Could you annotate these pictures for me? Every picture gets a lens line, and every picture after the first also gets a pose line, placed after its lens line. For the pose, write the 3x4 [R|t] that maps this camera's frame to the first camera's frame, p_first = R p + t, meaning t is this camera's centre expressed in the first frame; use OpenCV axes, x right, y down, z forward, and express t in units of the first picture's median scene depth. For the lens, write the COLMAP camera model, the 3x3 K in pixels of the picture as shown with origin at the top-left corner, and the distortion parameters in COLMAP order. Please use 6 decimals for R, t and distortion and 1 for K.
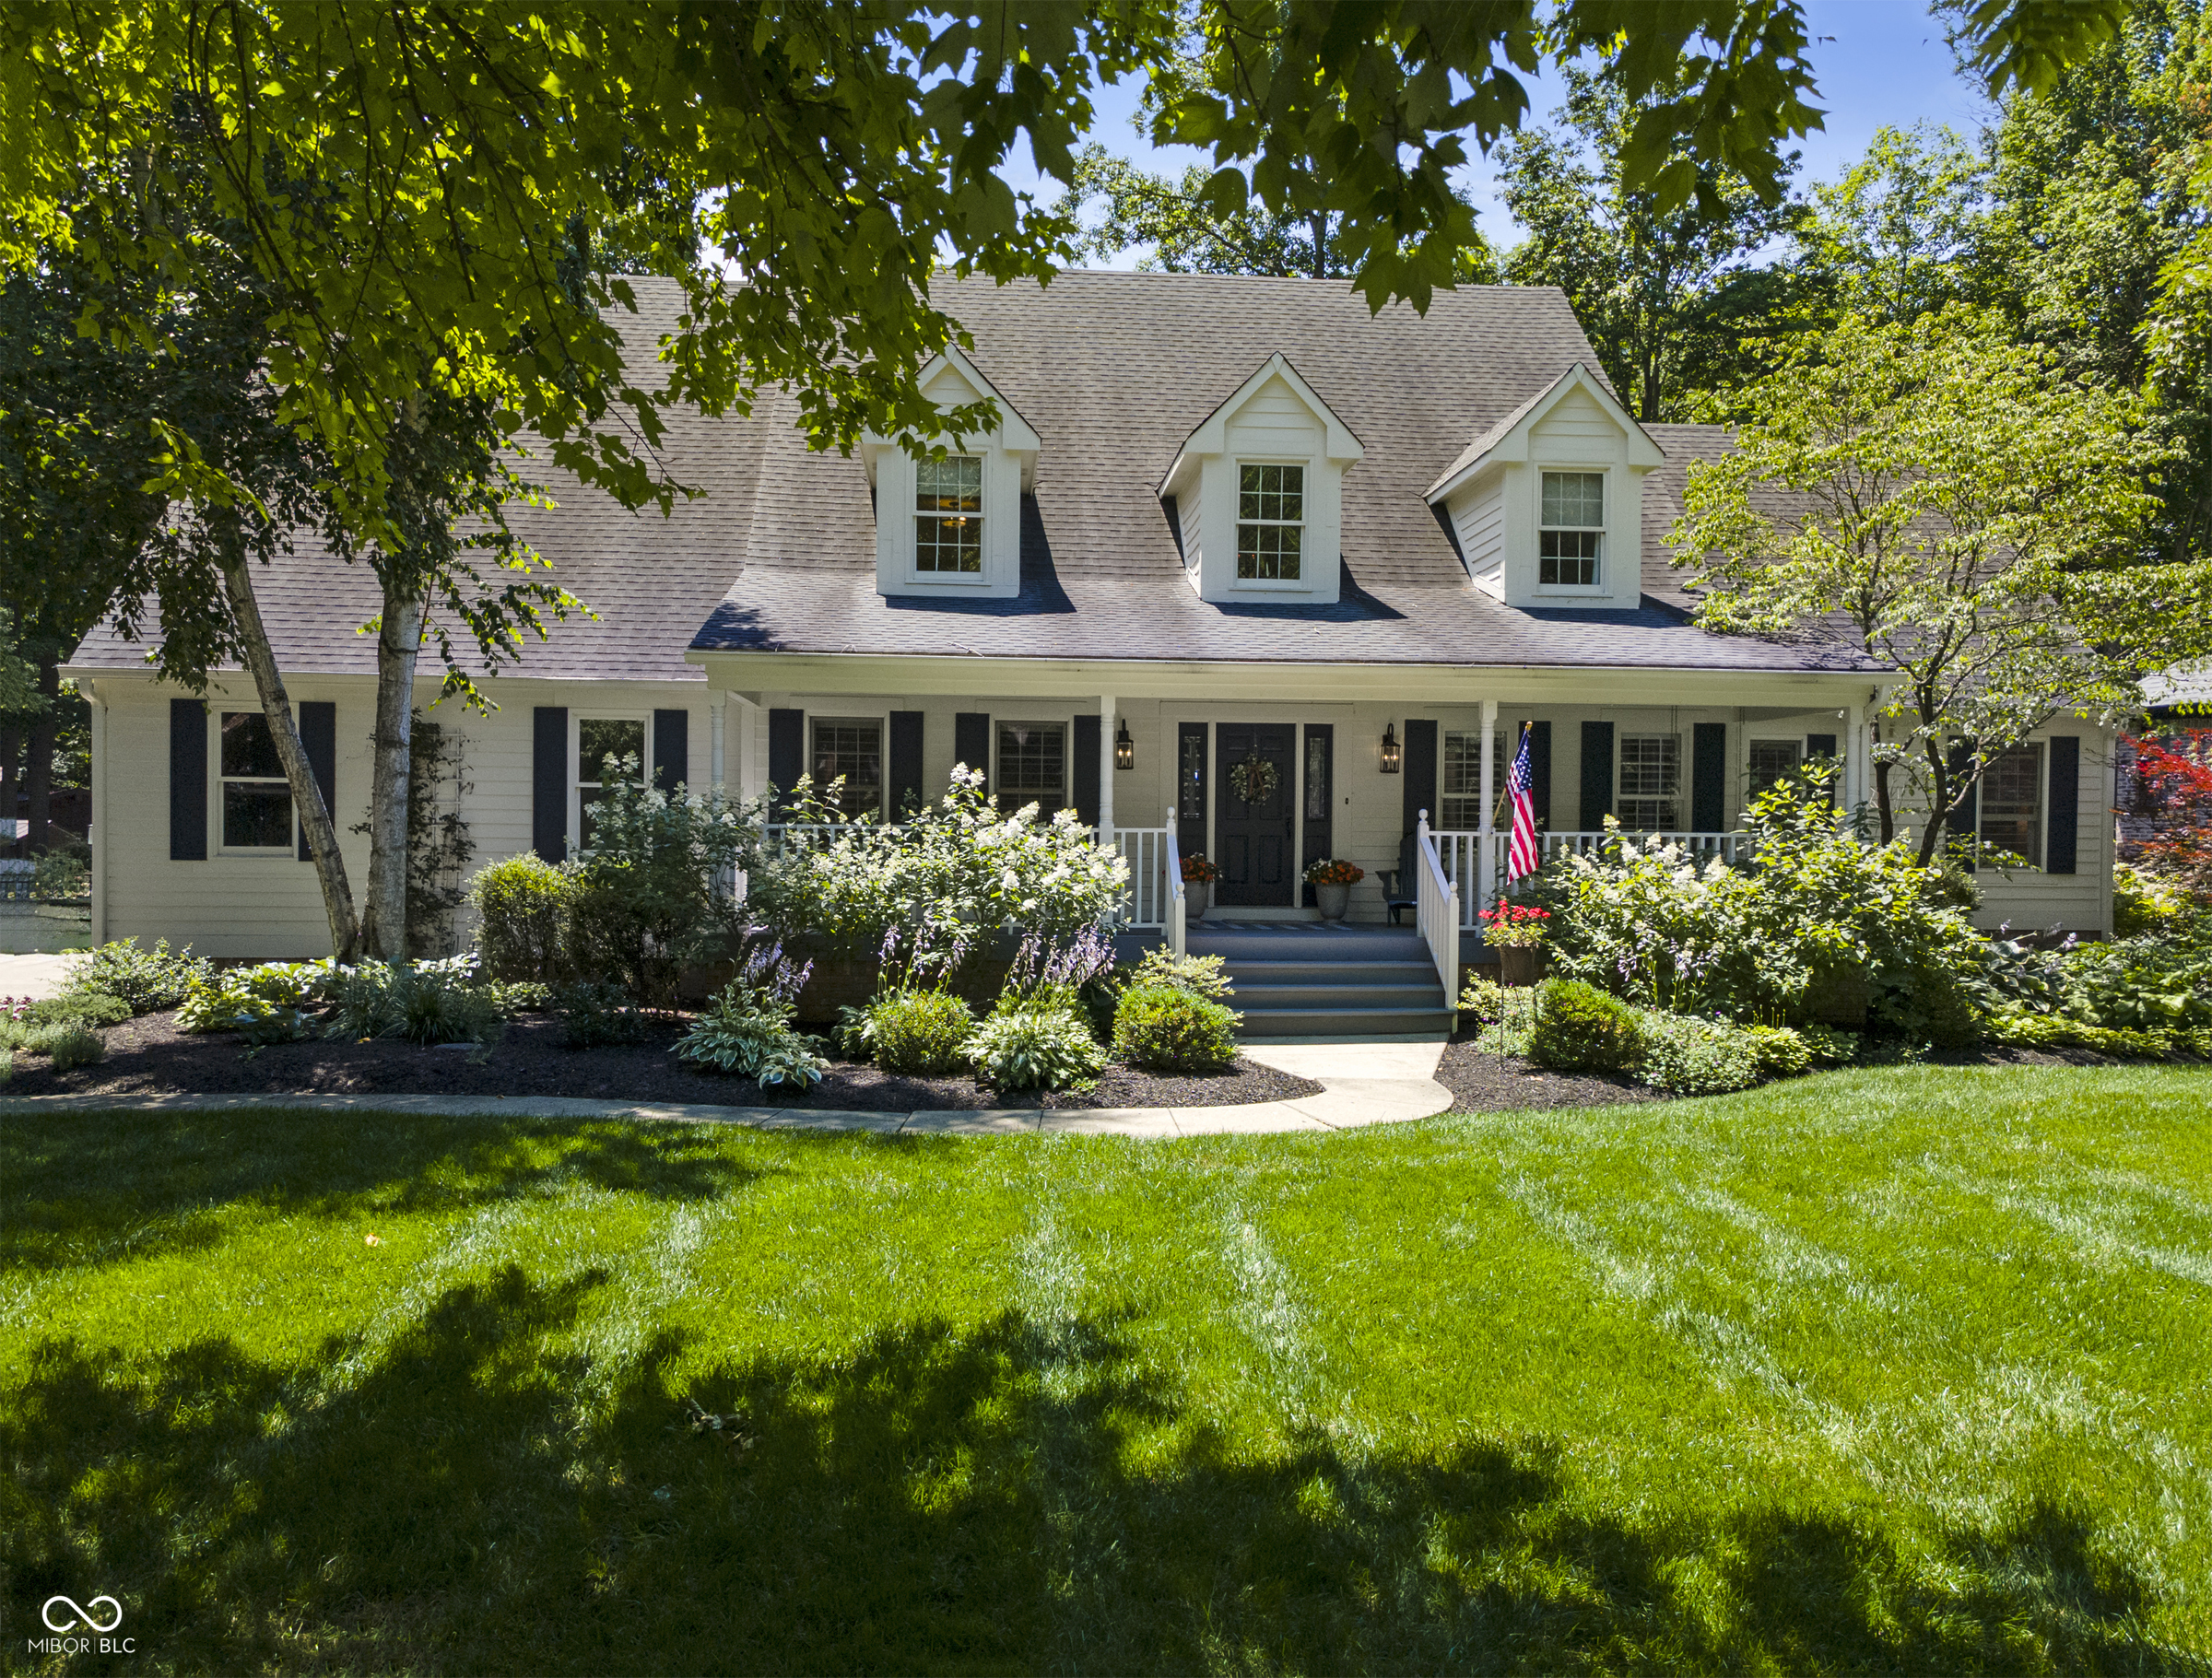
lens RADIAL K [[1401.3, 0, 1105.8], [0, 1401.3, 886.6], [0, 0, 1]] dist [0.020070, 0.000468]
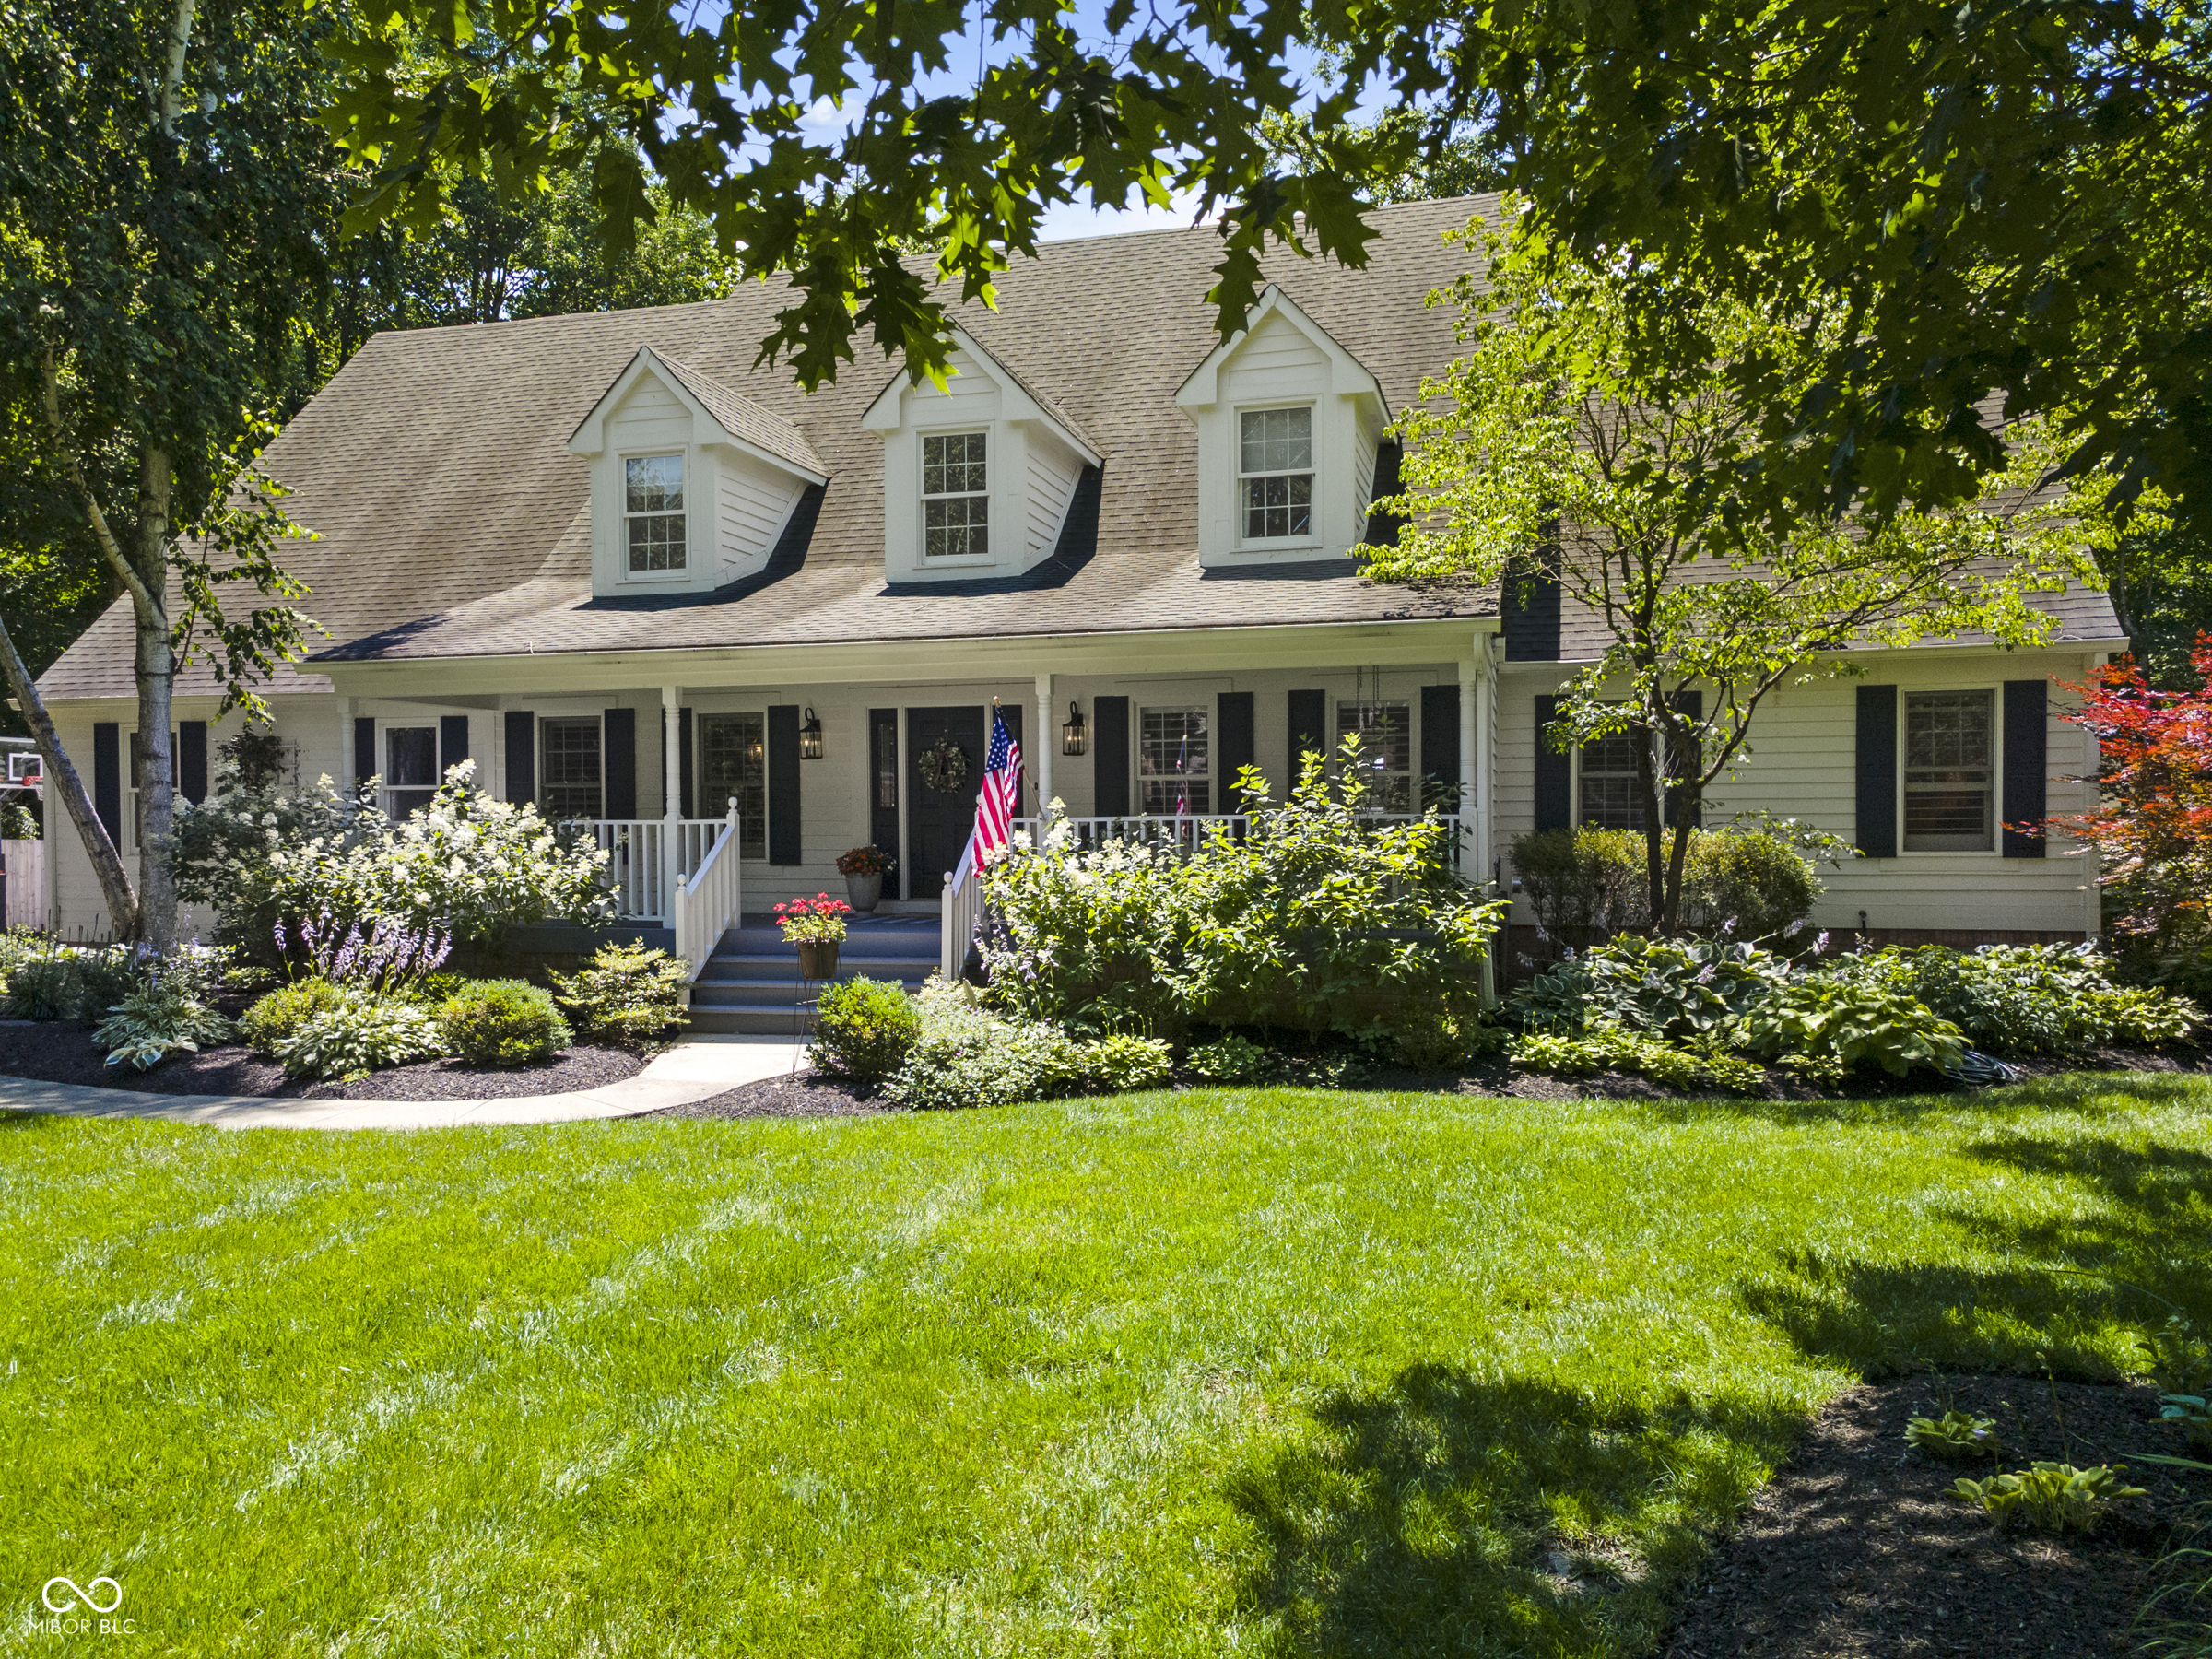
lens RADIAL K [[1590.6, 0, 1112.1], [0, 1590.6, 829.1], [0, 0, 1]] dist [0.016302, 0.054364]
pose [[0.940846, -0.014258, -0.338535, 0.575609], [0.001894, 0.999320, -0.036824, 0.005177], [0.338830, 0.034005, 0.940233, 0.035215]]
